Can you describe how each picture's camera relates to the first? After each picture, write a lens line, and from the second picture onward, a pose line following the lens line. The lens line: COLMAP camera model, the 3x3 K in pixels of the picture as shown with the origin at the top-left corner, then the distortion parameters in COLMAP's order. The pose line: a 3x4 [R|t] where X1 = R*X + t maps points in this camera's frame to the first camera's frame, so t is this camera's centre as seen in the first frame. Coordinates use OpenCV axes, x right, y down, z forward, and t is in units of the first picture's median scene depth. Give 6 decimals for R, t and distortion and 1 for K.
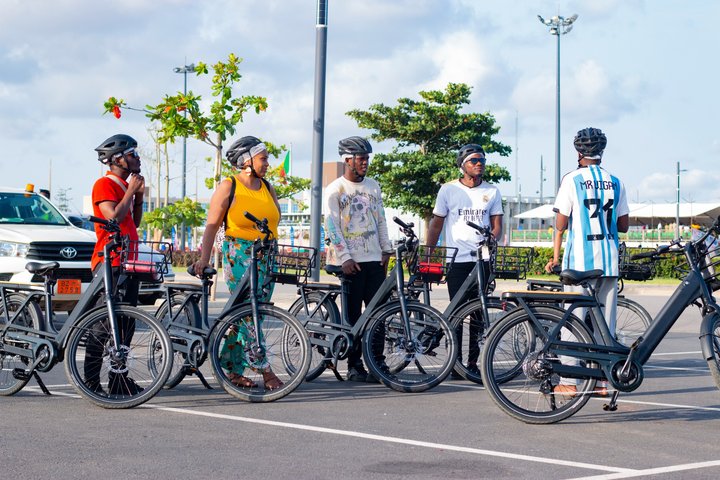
lens RADIAL K [[1608.0, 0, 369.2], [0, 1608.0, 238.9], [0, 0, 1]] dist [-0.086790, 0.047630]
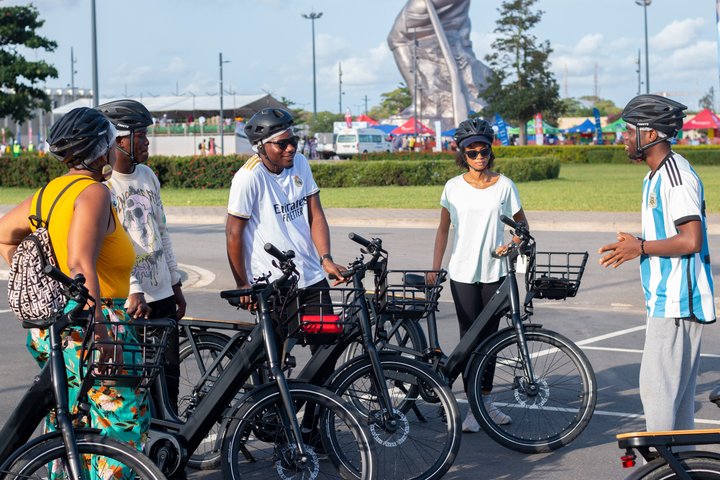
lens RADIAL K [[1608.0, 0, 369.2], [0, 1608.0, 238.9], [0, 0, 1]] dist [-0.086790, 0.047630]
pose [[0.955073, -0.042751, 0.293271, -0.016008], [0.022066, 0.997052, 0.073483, -0.007663], [-0.295548, -0.063711, 0.953201, 0.057153]]
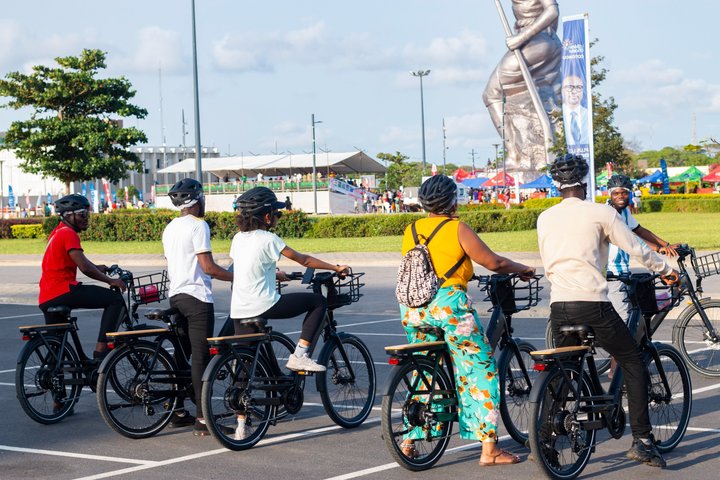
lens RADIAL K [[1608.0, 0, 369.2], [0, 1608.0, 238.9], [0, 0, 1]] dist [-0.086790, 0.047630]
pose [[0.975969, -0.047026, 0.212777, 0.004699], [0.039739, 0.998472, 0.038395, -0.008504], [-0.214257, -0.029017, 0.976346, -0.036362]]
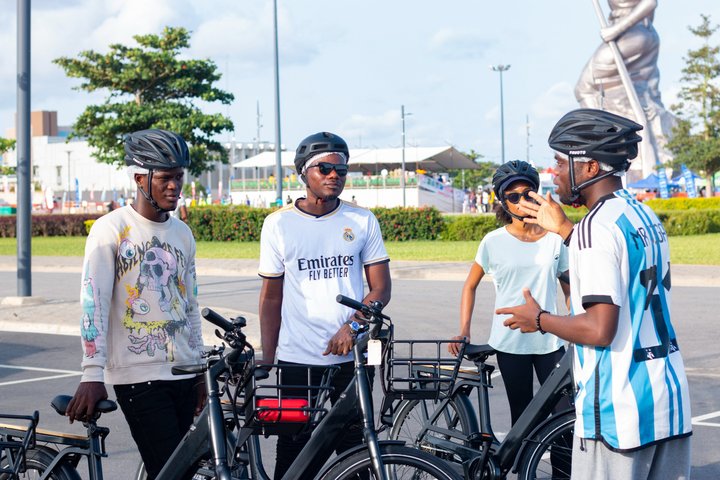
lens RADIAL K [[1608.0, 0, 369.2], [0, 1608.0, 238.9], [0, 0, 1]] dist [-0.086790, 0.047630]
pose [[0.983493, -0.033451, 0.177830, -0.002575], [0.027201, 0.998928, 0.037468, -0.006629], [-0.178893, -0.032013, 0.983348, 0.071379]]
